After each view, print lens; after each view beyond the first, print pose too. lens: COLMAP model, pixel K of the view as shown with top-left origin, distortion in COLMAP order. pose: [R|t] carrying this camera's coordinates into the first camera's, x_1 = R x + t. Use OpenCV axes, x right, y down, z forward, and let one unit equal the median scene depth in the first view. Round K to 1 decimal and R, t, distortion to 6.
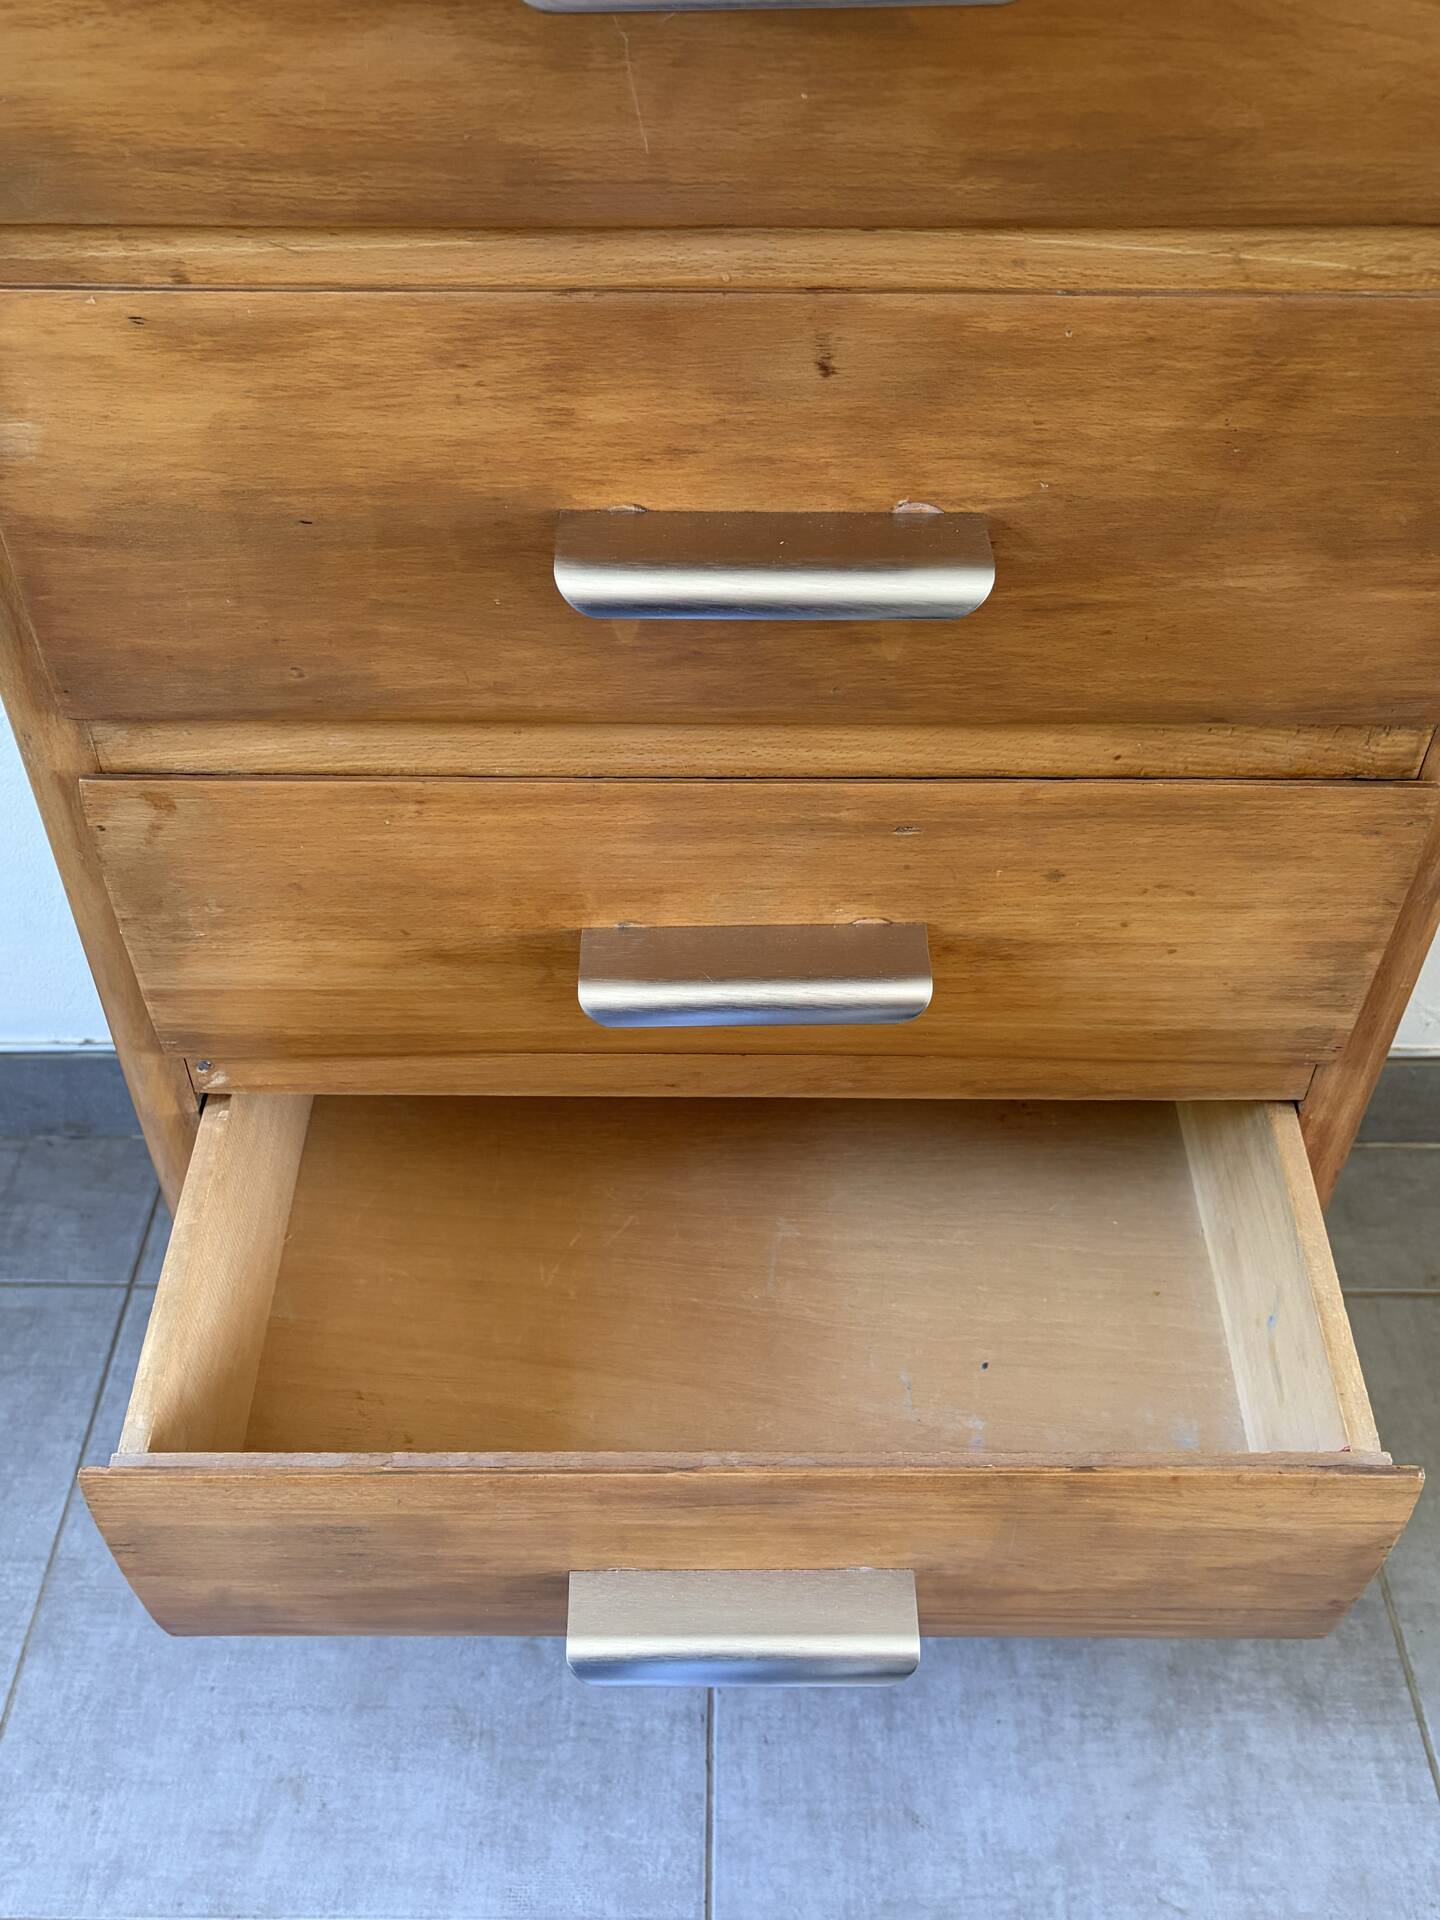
lens RADIAL K [[1768.6, 0, 705.7], [0, 1768.6, 970.8], [0, 0, 1]] dist [0.015650, 0.000000]
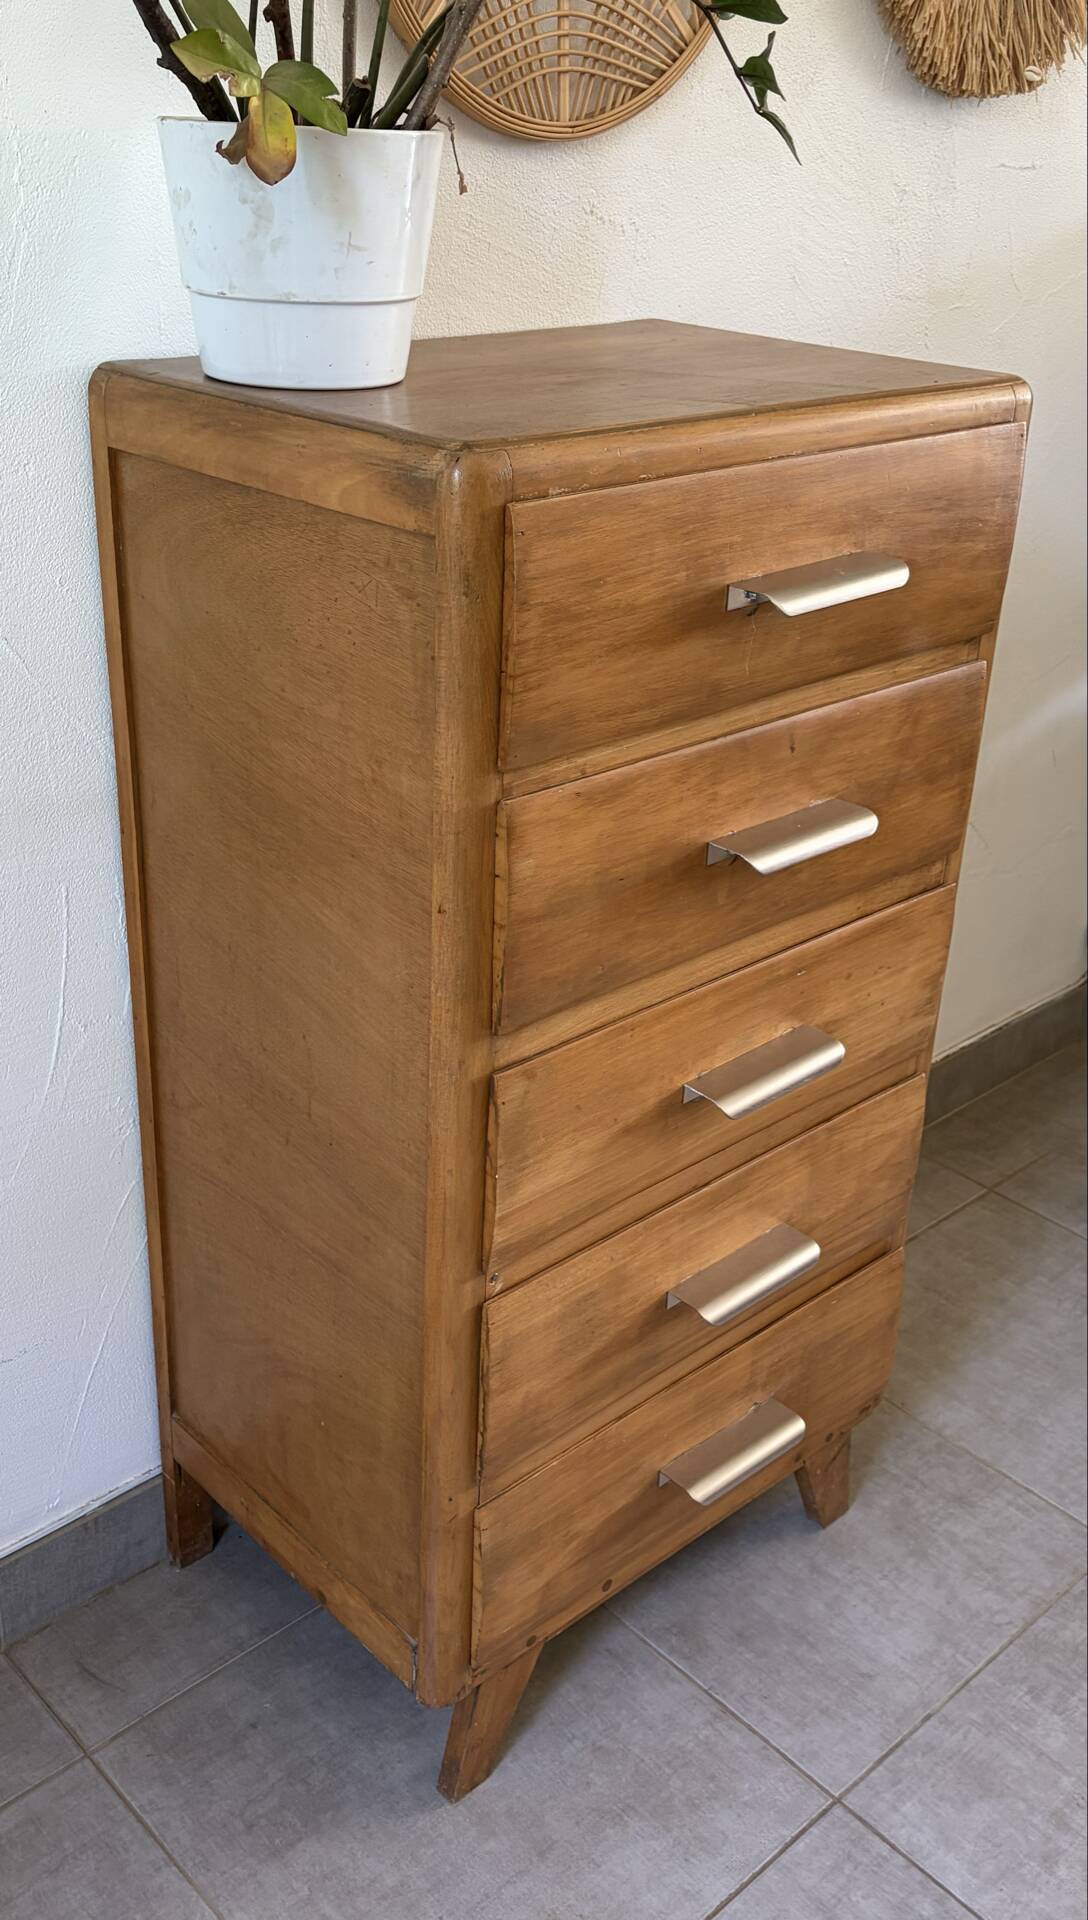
lens RADIAL K [[1767.8, 0, 513.0], [0, 1767.8, 972.8], [0, 0, 1]] dist [0.027207, 0.000000]
pose [[0.727497, -0.278798, 0.626913, -1.265073], [0.456928, 0.878487, -0.139561, 0.045500], [-0.511826, 0.387984, 0.766487, -0.321240]]
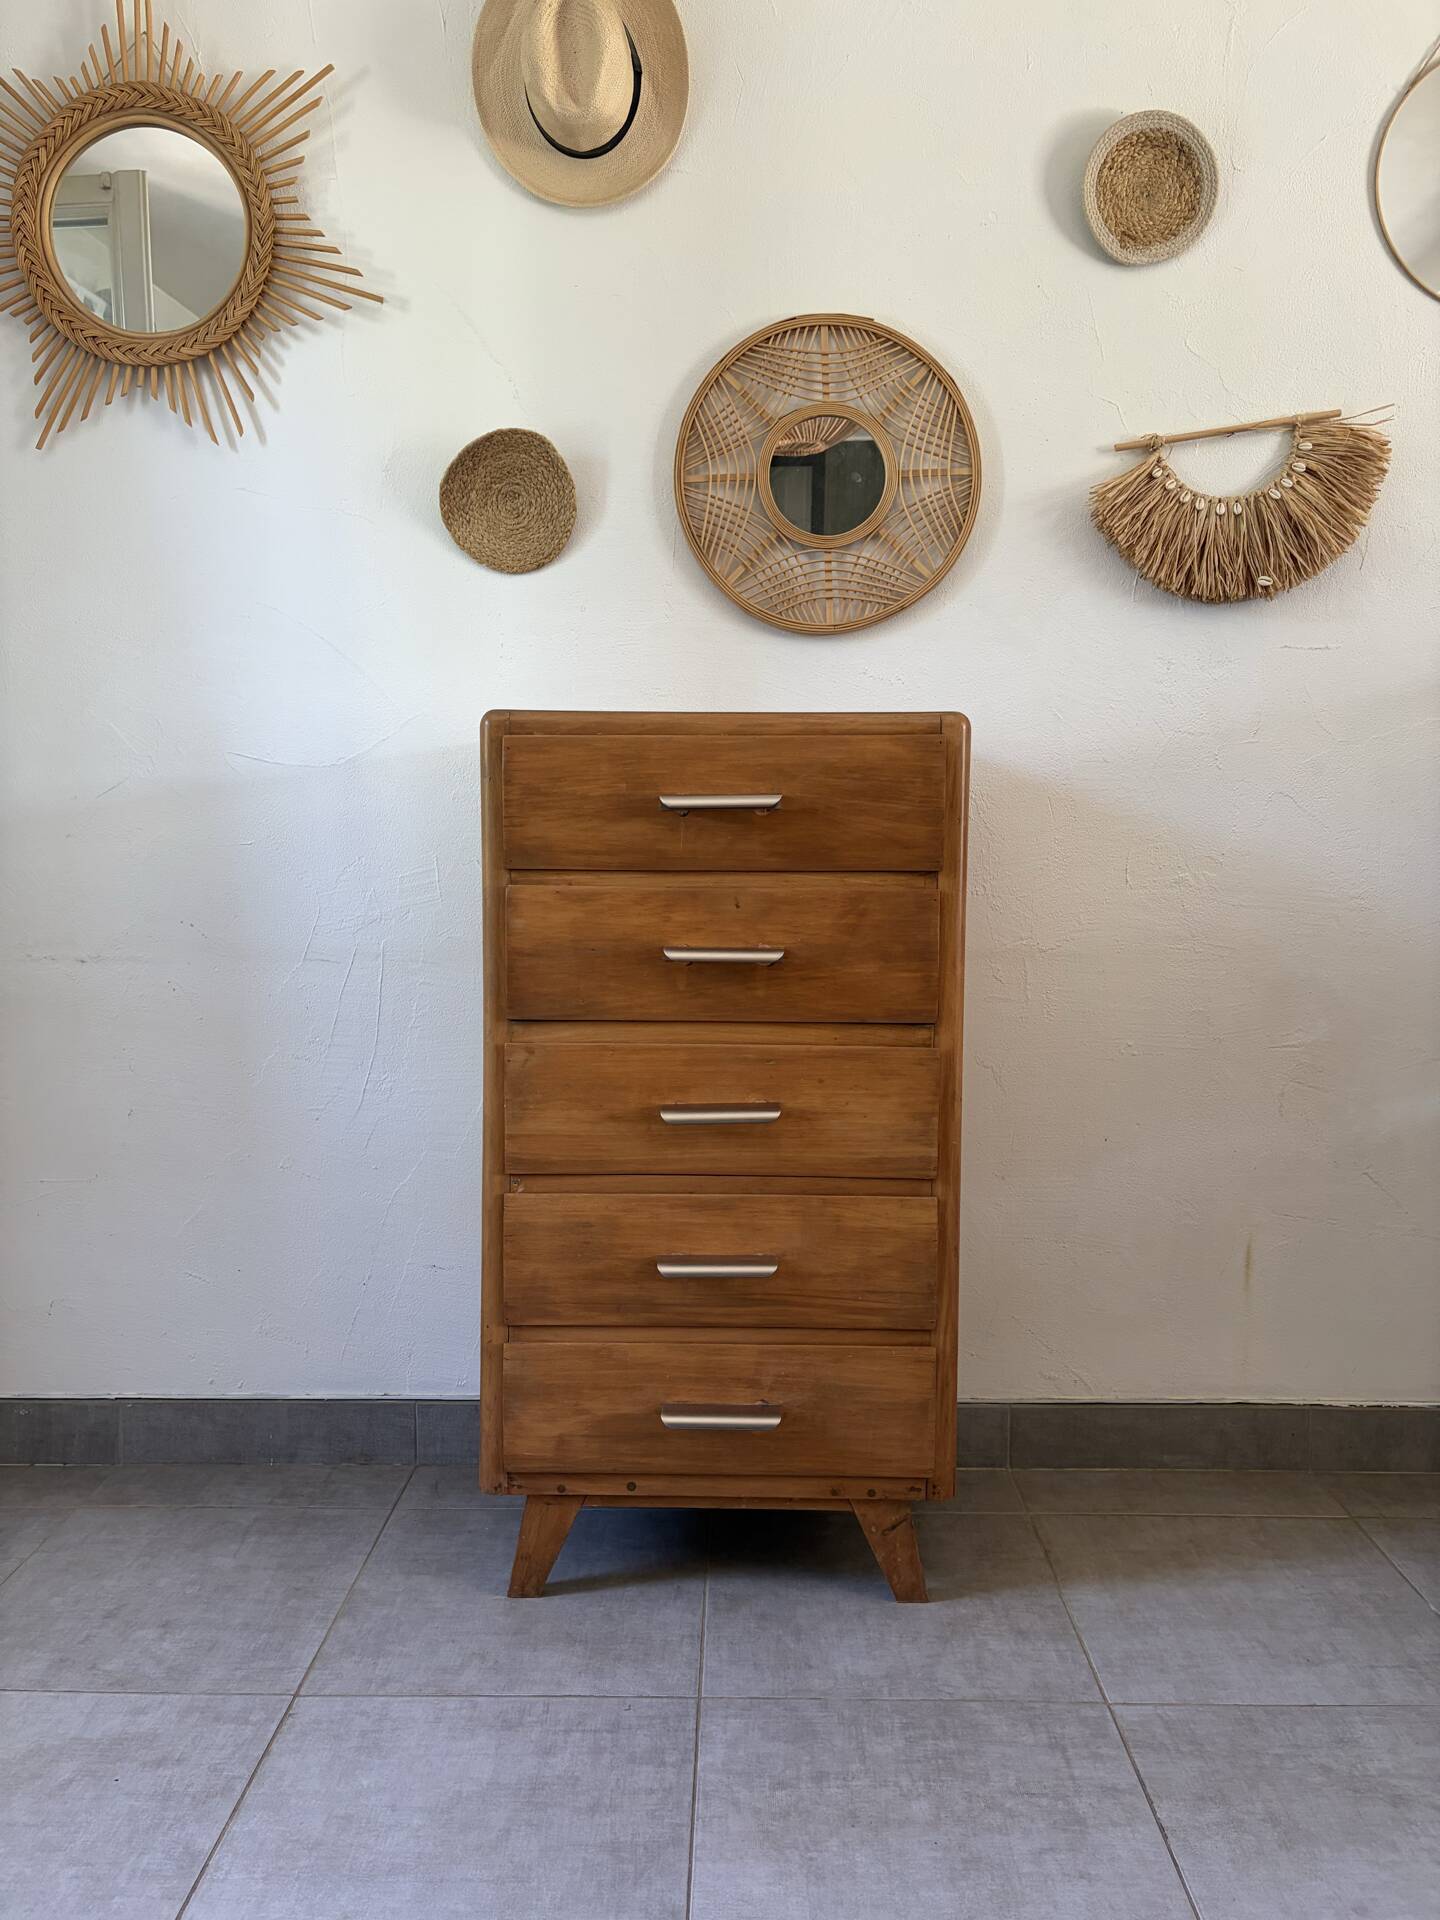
lens RADIAL K [[1450.9, 0, 721.5], [0, 1450.9, 960.8], [0, 0, 1]] dist [0.030769, -0.031899]
pose [[0.999969, 0.007124, -0.003352, 0.033980], [-0.007598, 0.761495, -0.648127, 1.325127], [-0.002065, 0.648132, 0.761525, -0.964895]]
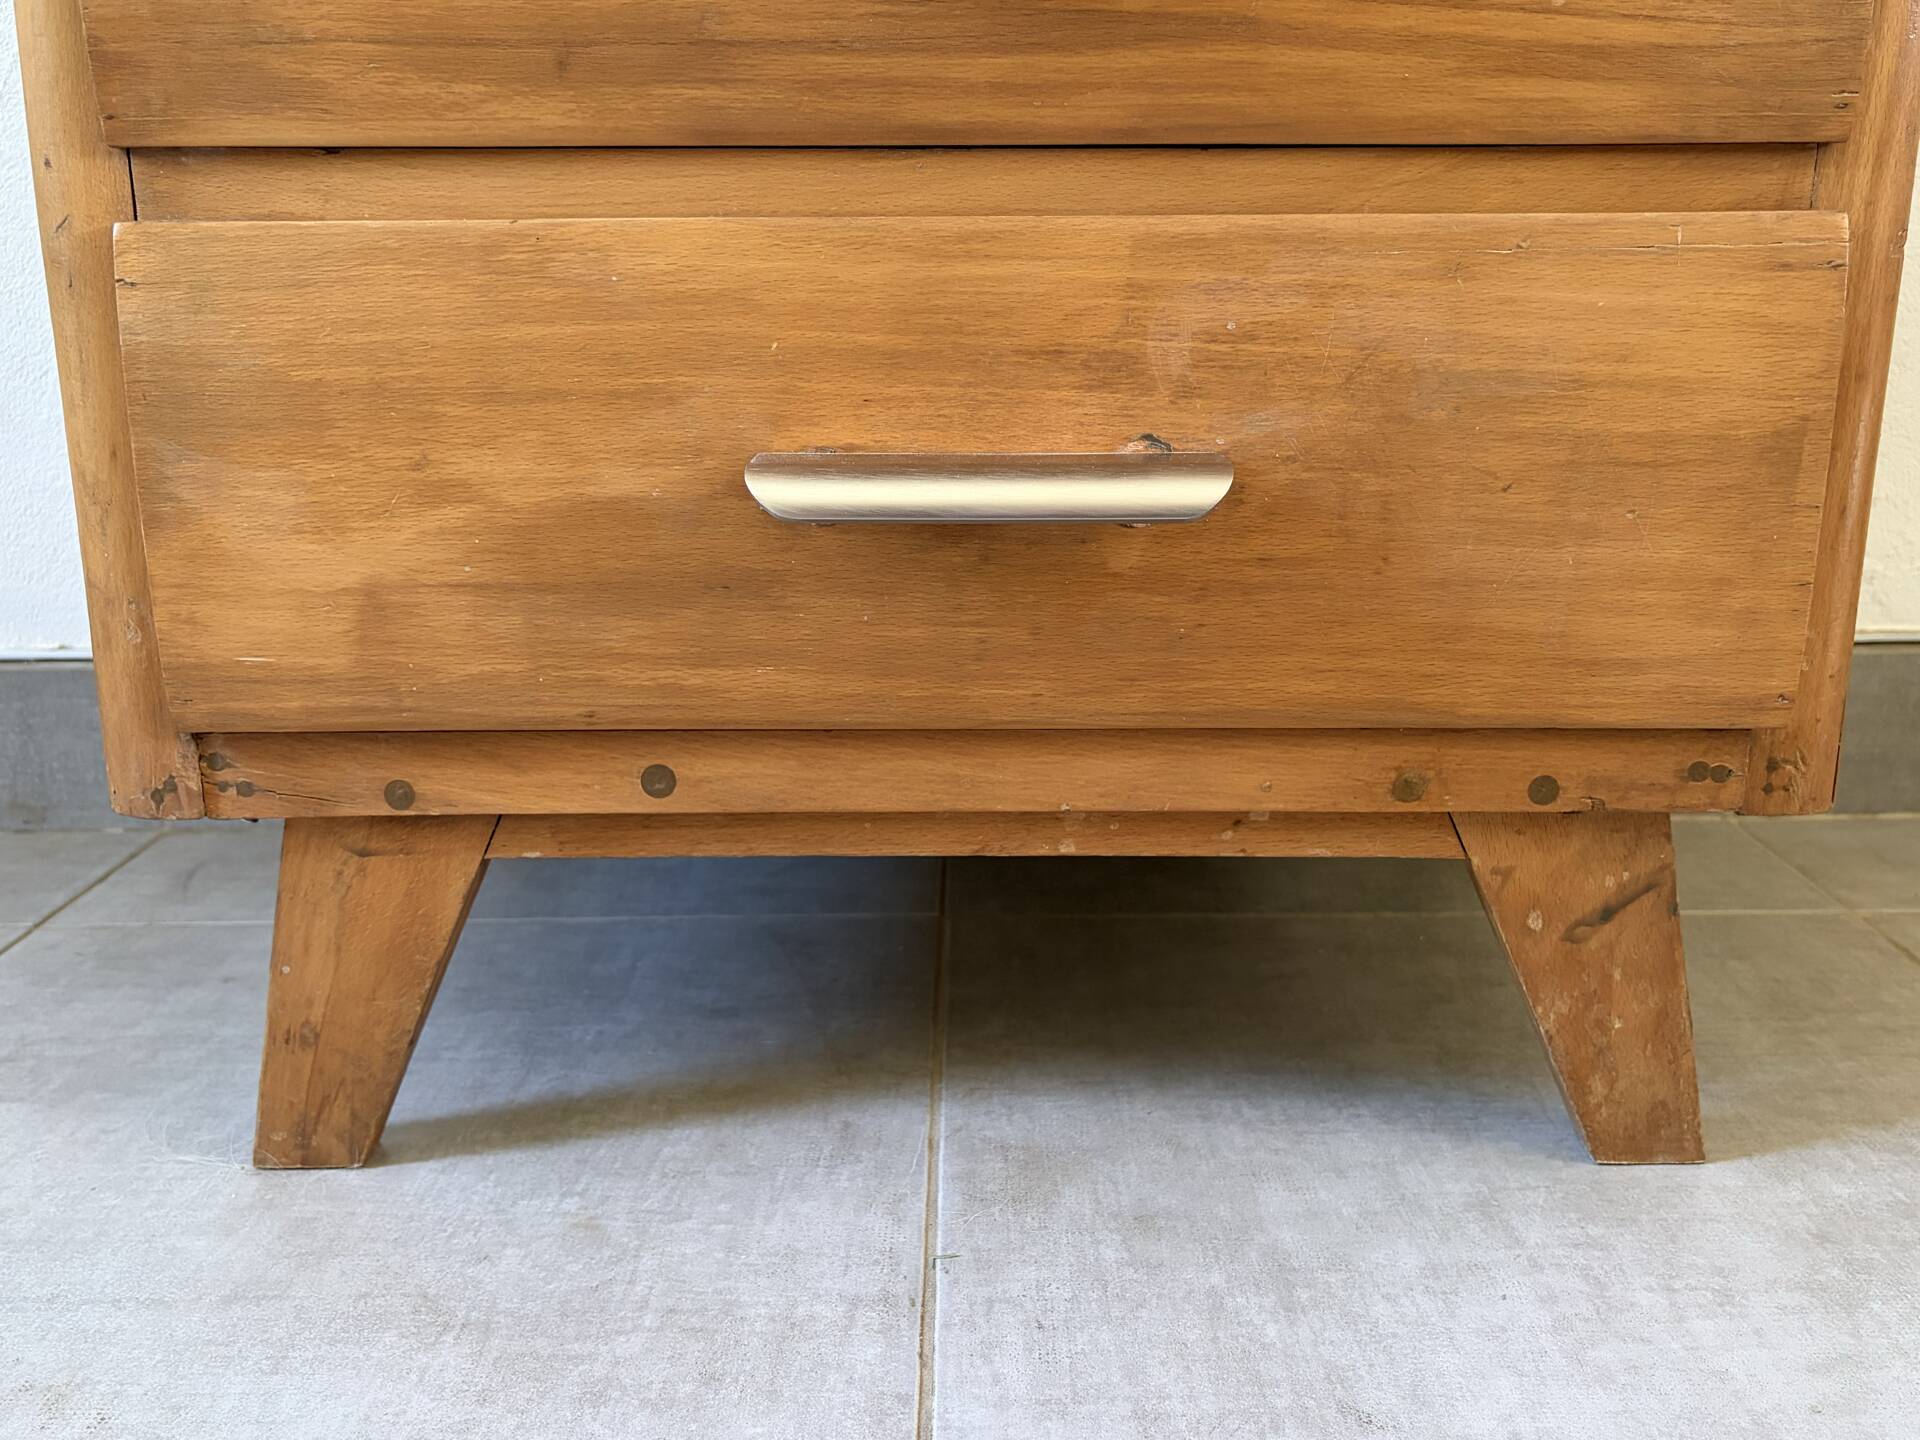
lens RADIAL K [[1768.6, 0, 967.3], [0, 1768.6, 736.5], [0, 0, 1]] dist [0.015650, 0.000000]
pose [[0.999928, -0.004917, 0.010917, 0.013319], [0.009643, 0.871228, -0.490785, 0.798624], [-0.007097, 0.490855, 0.871212, 0.735513]]
